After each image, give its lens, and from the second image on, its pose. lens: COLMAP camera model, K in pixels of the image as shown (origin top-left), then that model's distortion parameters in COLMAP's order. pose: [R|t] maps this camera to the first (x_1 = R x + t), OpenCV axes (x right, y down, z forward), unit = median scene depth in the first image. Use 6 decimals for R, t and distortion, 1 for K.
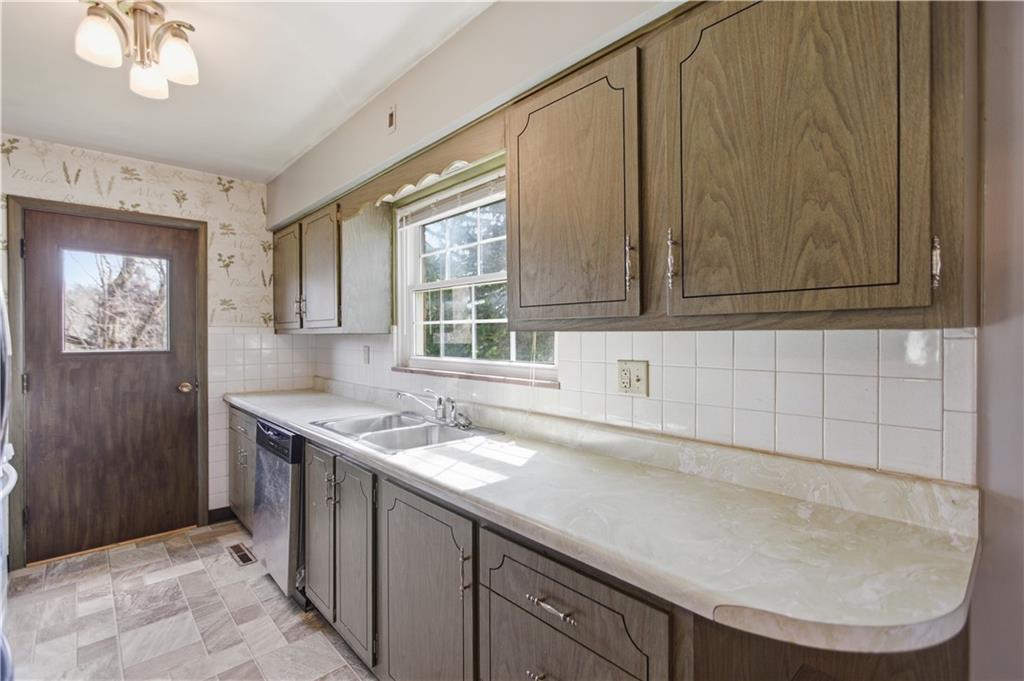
lens RADIAL K [[469.1, 0, 511.4], [0, 469.1, 336.5], [0, 0, 1]] dist [0.000168, 0.000554]
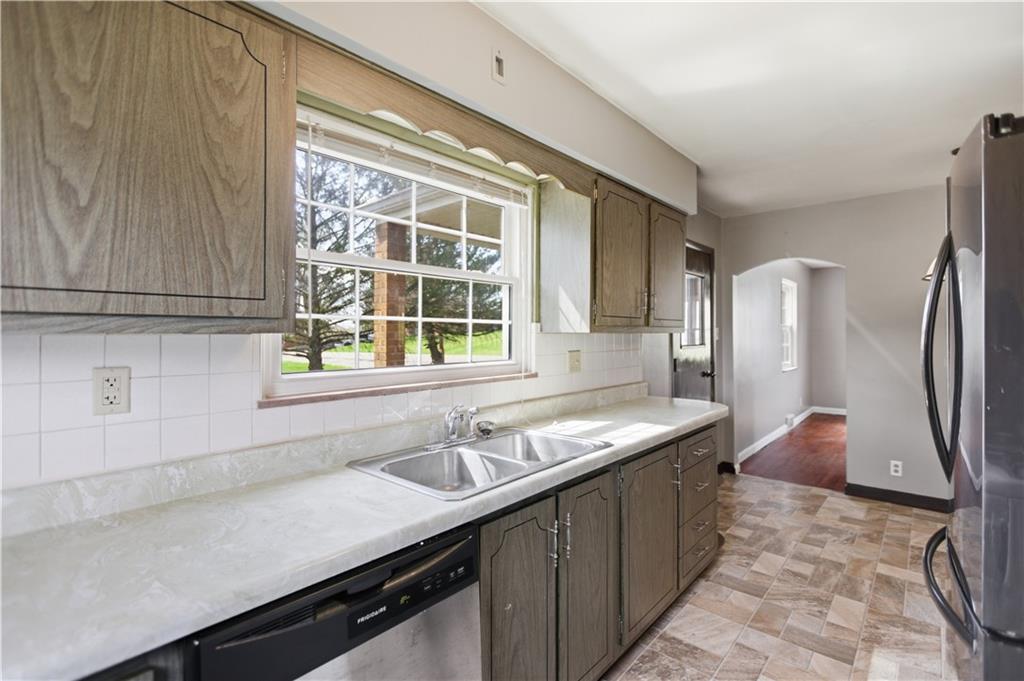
lens RADIAL K [[417.2, 0, 512.0], [0, 417.2, 340.5], [0, 0, 1]] dist [-0.013280, 0.000033]
pose [[-0.060857, -0.004894, 0.998134, -0.805975], [0.007968, 0.999954, 0.005389, 0.001128], [-0.998115, 0.008281, -0.060816, 0.867636]]
